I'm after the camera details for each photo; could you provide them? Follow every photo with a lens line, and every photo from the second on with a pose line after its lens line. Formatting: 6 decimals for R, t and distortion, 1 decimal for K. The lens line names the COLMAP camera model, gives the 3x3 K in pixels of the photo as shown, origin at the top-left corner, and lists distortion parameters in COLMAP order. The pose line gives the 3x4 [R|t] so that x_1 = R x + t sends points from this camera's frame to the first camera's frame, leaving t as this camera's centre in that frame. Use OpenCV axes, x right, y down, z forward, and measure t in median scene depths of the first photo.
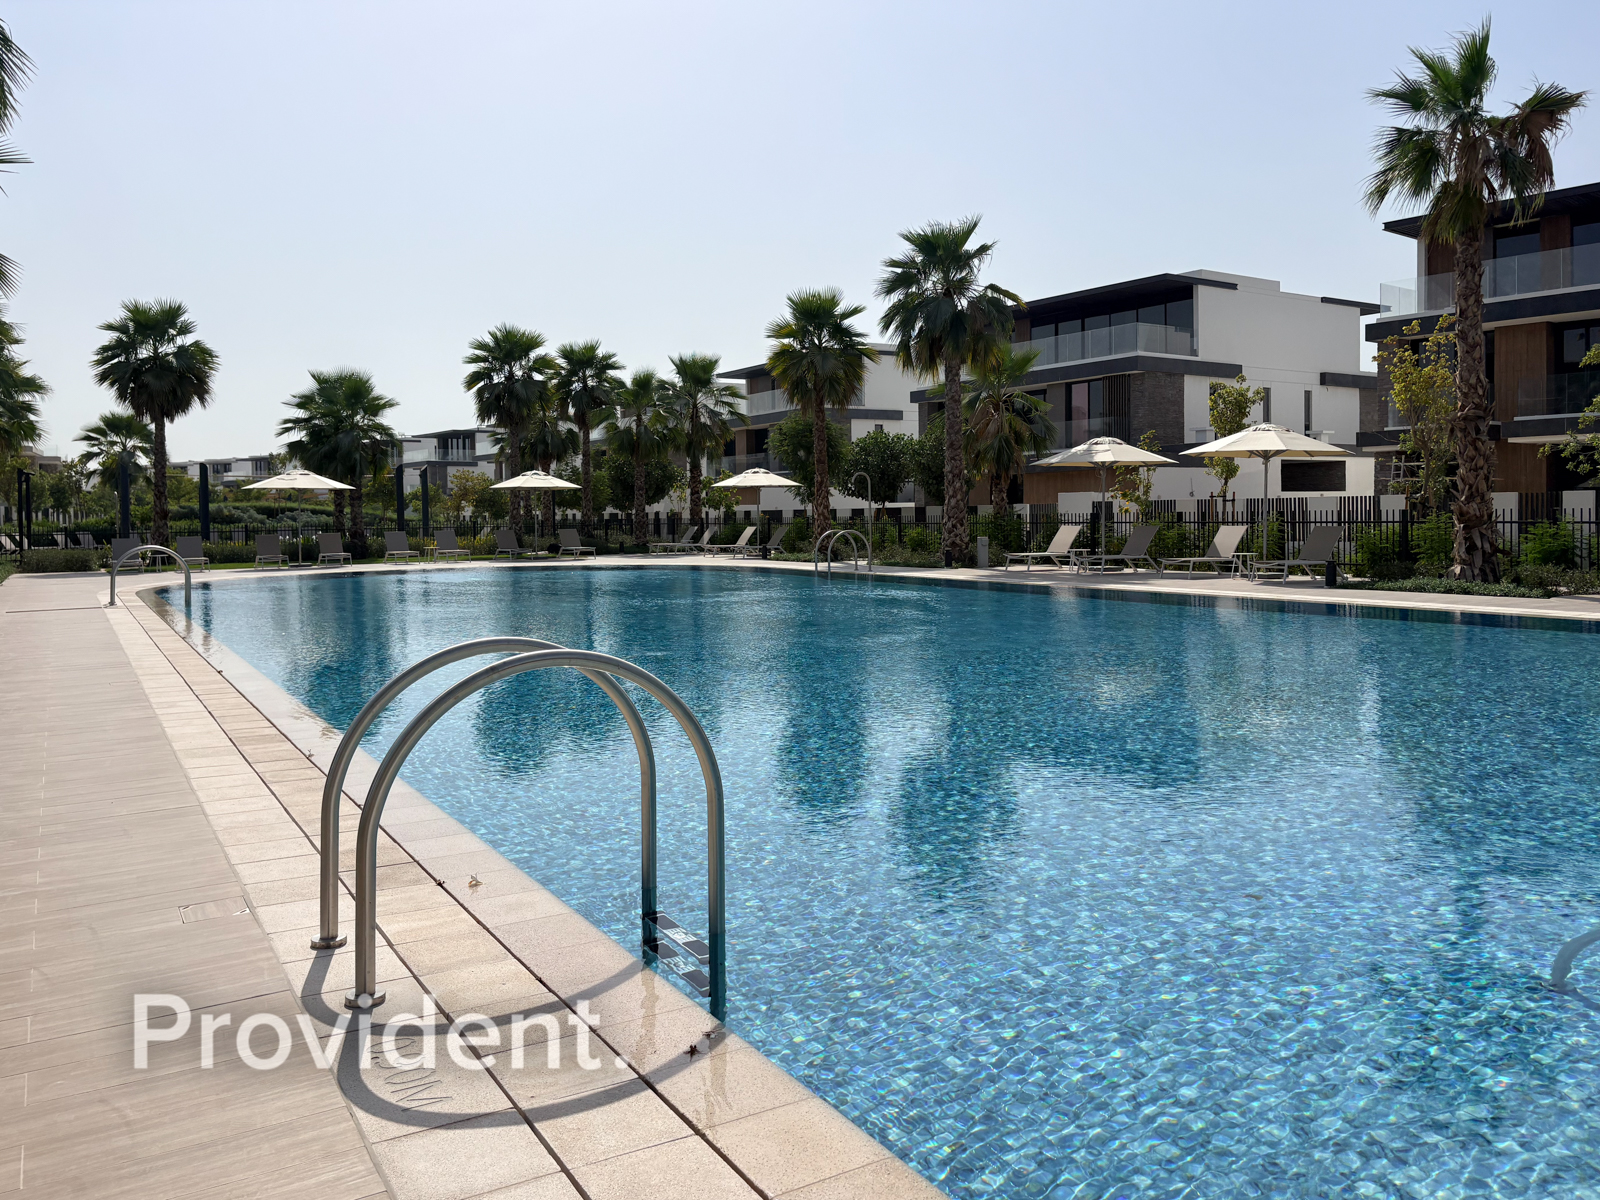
lens RADIAL K [[1211.4, 0, 800.0], [0, 1211.4, 600.0], [0, 0, 1]] dist [0.001085, 0.000848]
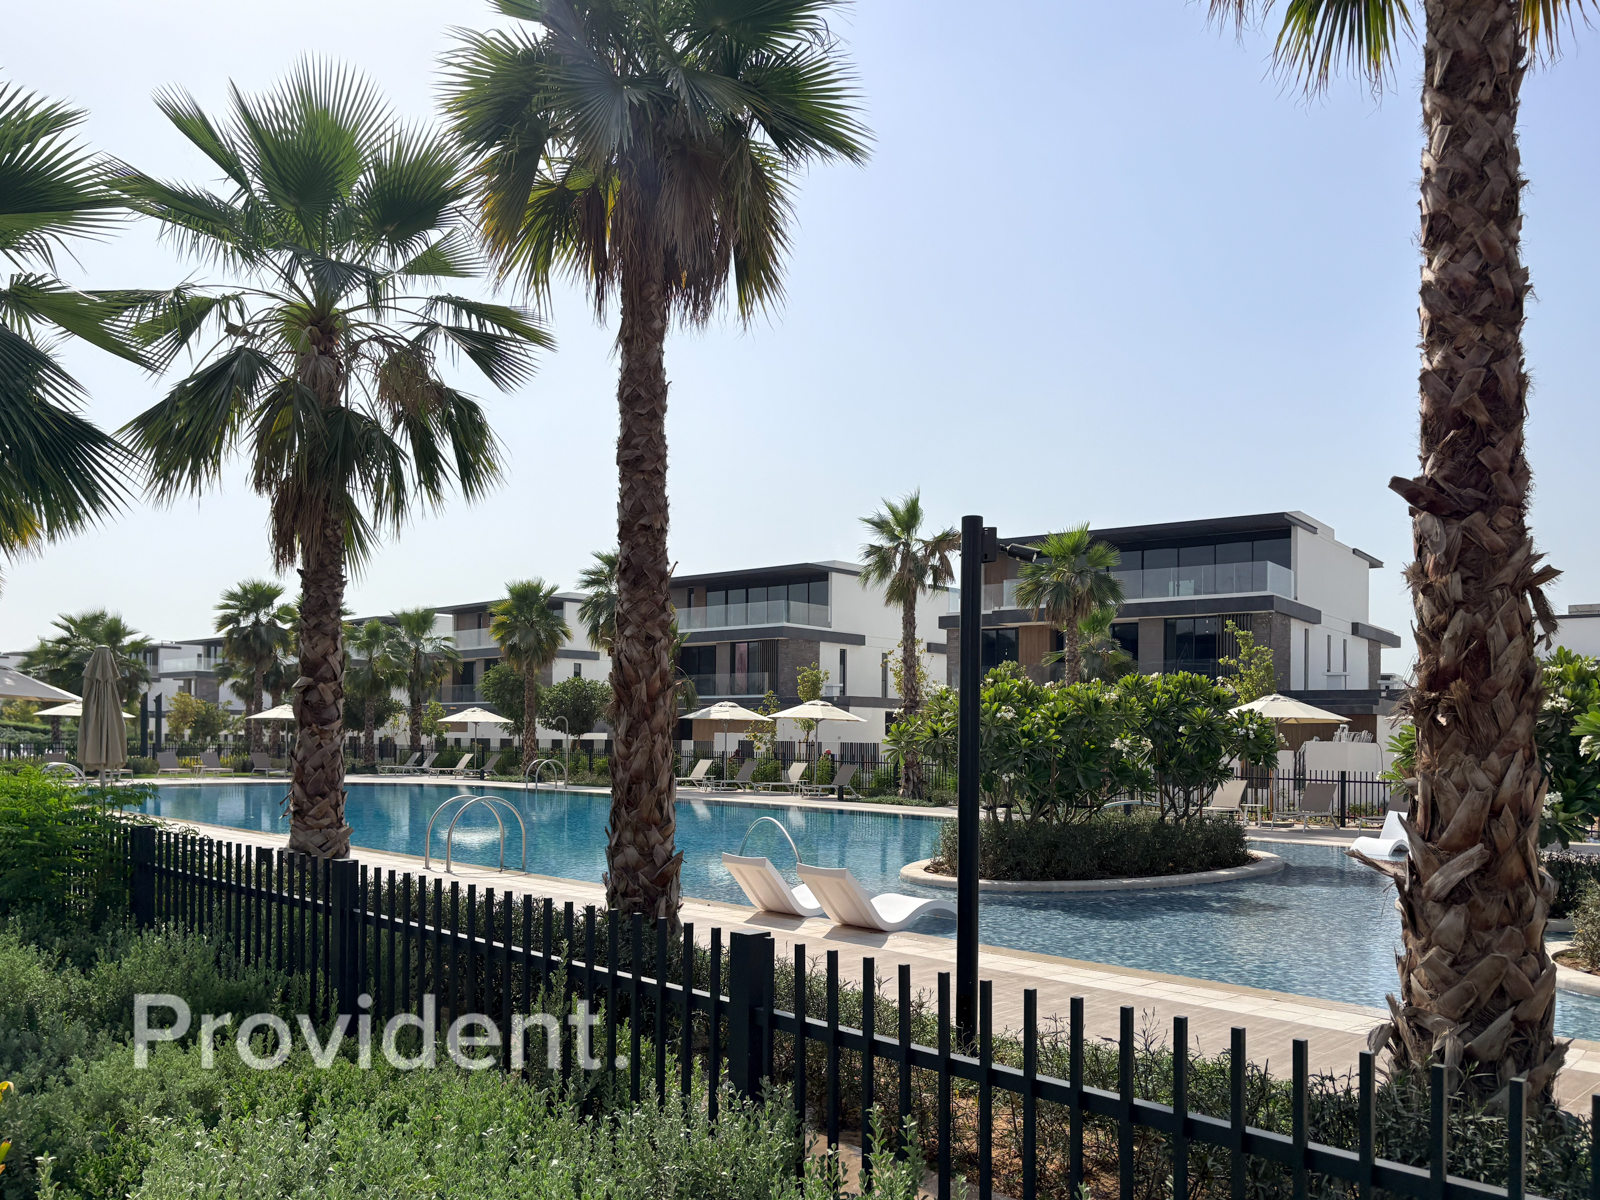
lens RADIAL K [[1220.6, 0, 801.8], [0, 1220.6, 742.0], [0, 0, 1]] dist [0.057744, -0.000577]
pose [[0.969439, 0.024586, 0.244099, -0.015695], [-0.007766, 0.997543, -0.069629, 0.011387], [-0.245211, 0.065606, 0.967247, -0.281025]]
